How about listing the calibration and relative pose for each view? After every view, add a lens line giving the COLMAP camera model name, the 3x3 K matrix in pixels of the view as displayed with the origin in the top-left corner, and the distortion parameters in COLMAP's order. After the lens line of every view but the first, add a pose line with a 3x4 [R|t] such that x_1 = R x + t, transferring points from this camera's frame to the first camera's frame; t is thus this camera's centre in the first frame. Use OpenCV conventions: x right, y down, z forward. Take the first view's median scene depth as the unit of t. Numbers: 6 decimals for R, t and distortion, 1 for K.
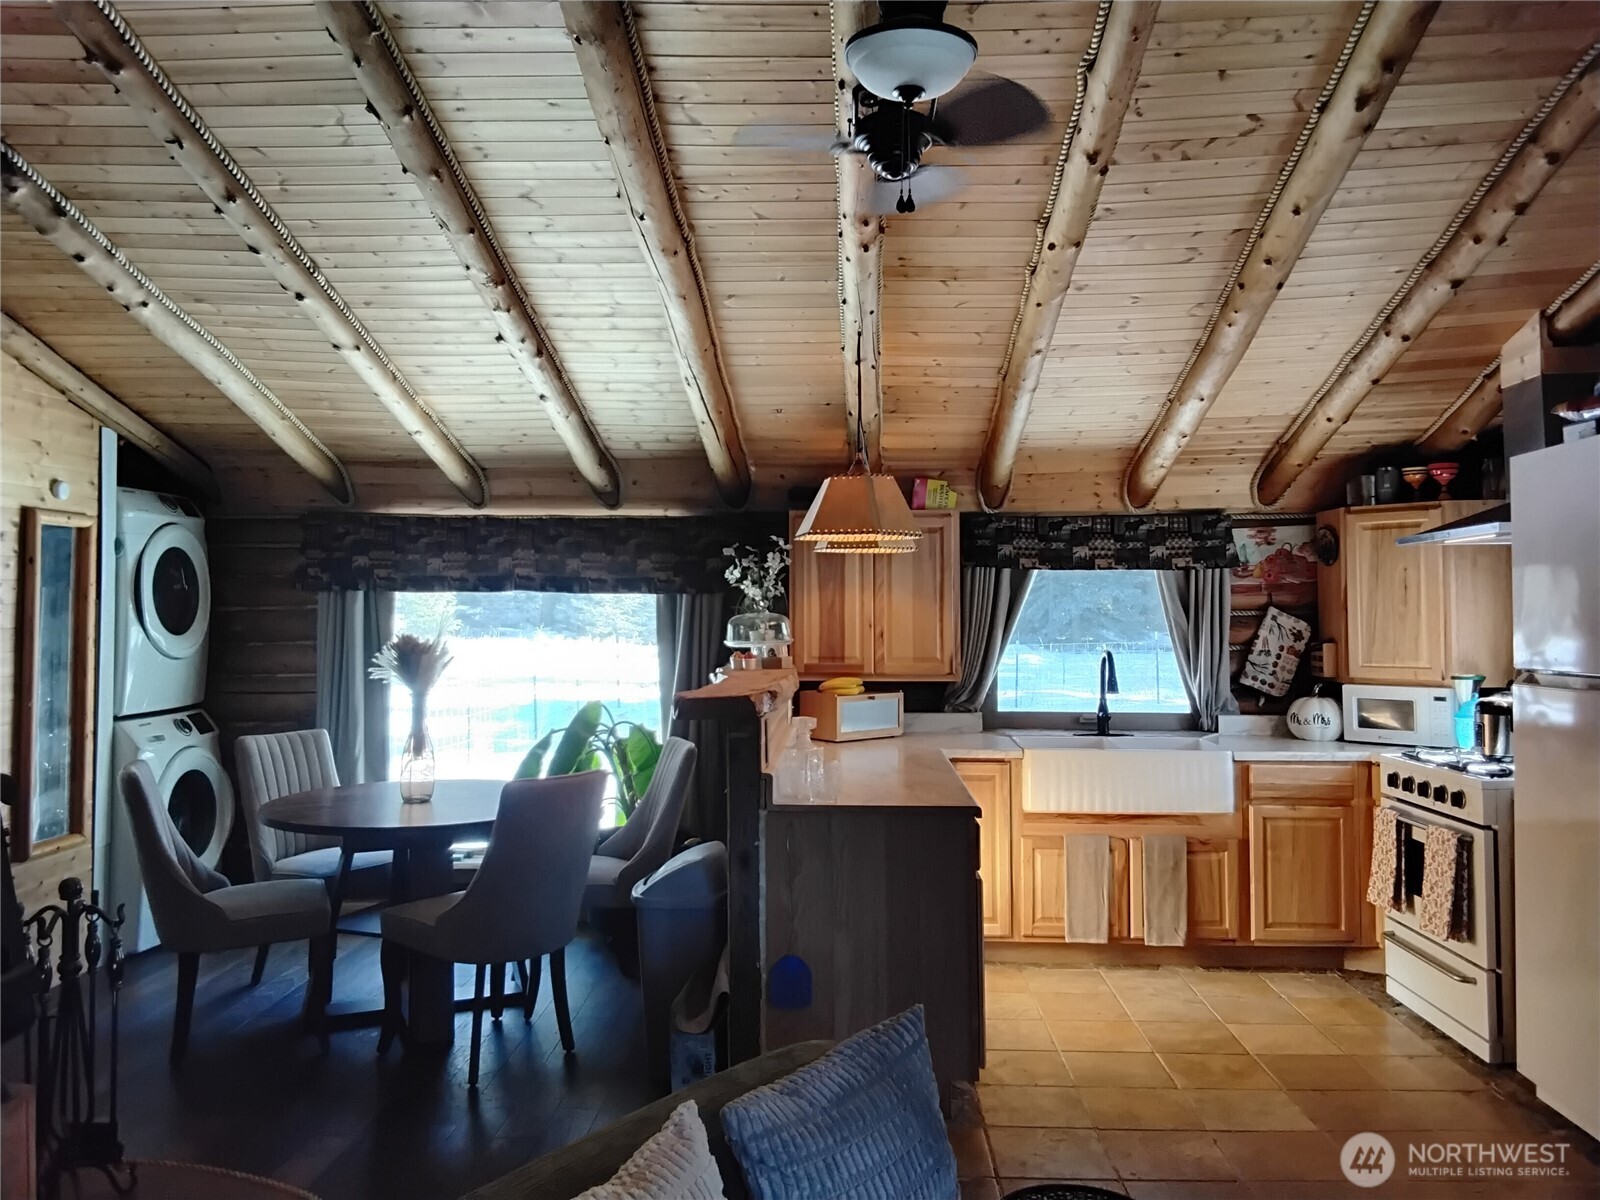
lens RADIAL K [[1241.6, 0, 795.1], [0, 1241.6, 593.2], [0, 0, 1]] dist [0.095777, -0.116236]
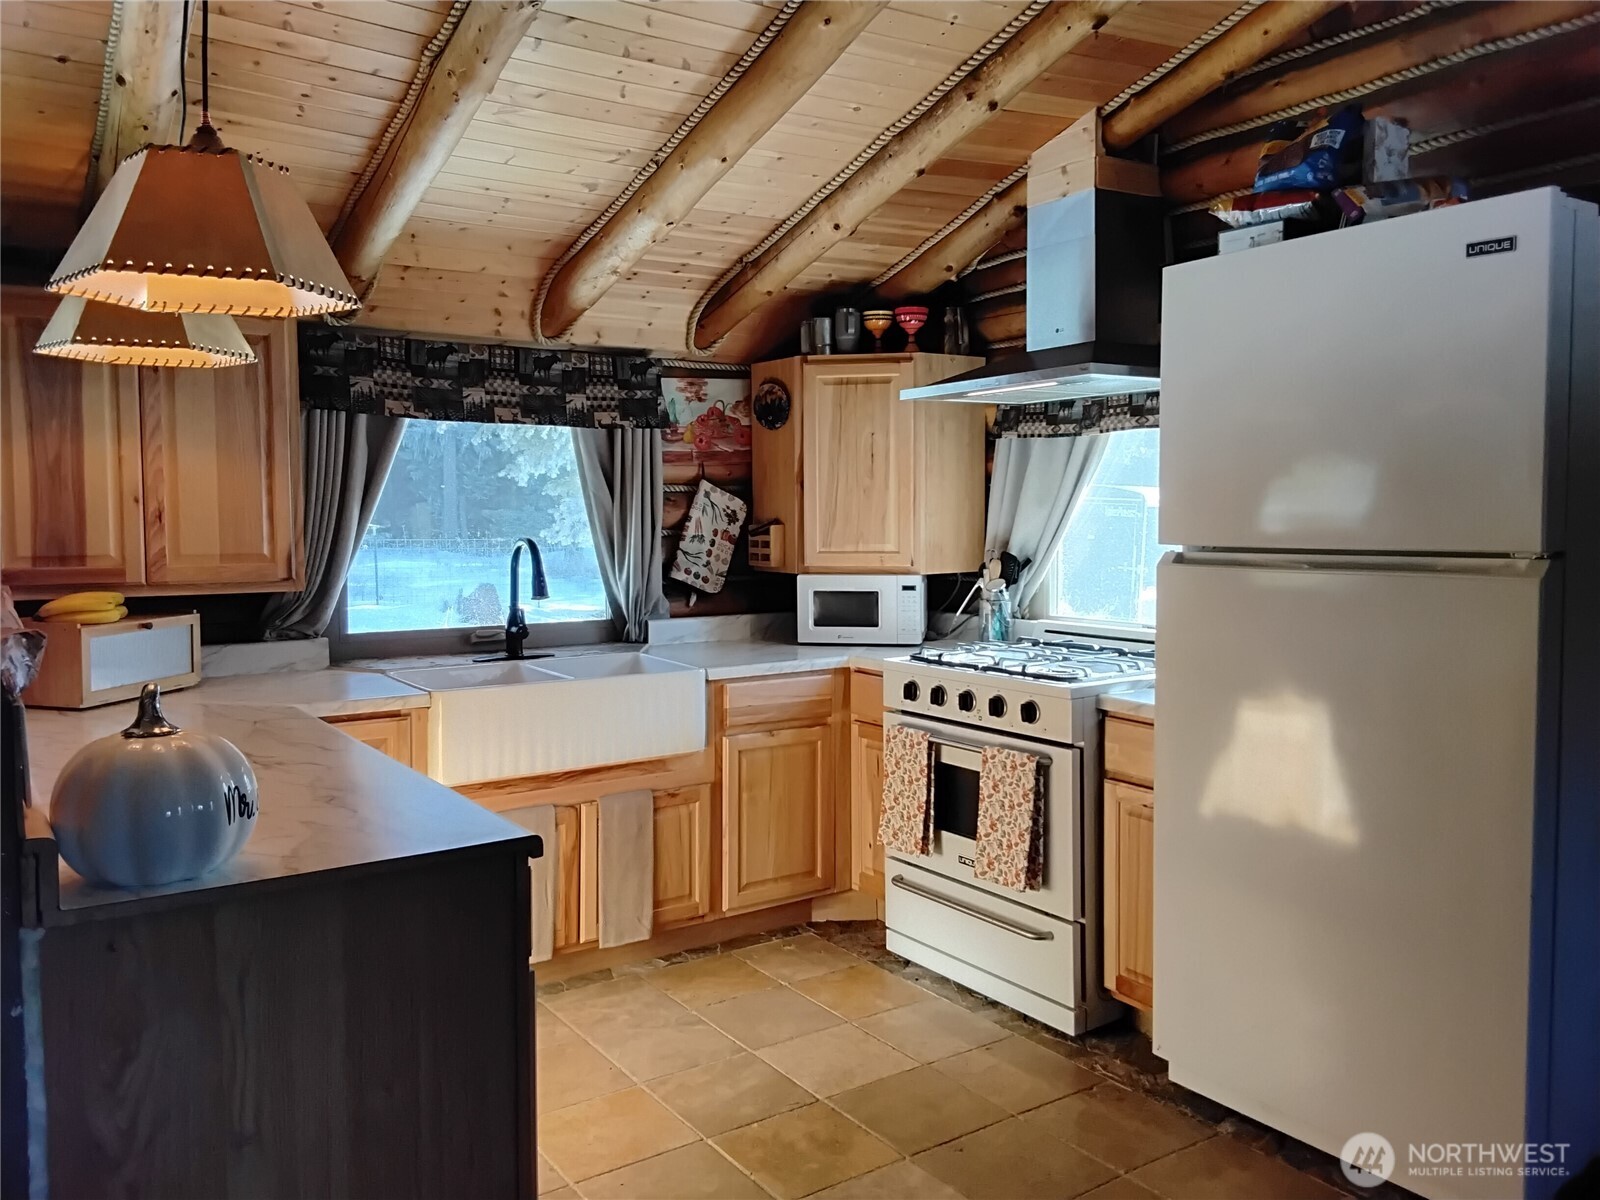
lens RADIAL K [[1241.6, 0, 805.1], [0, 1241.6, 583.8], [0, 0, 1]] dist [0.095777, -0.116236]
pose [[0.798964, -0.035629, 0.600322, -0.047691], [-0.009054, 0.997418, 0.071247, 0.021797], [-0.601310, -0.062359, 0.796579, 0.375416]]
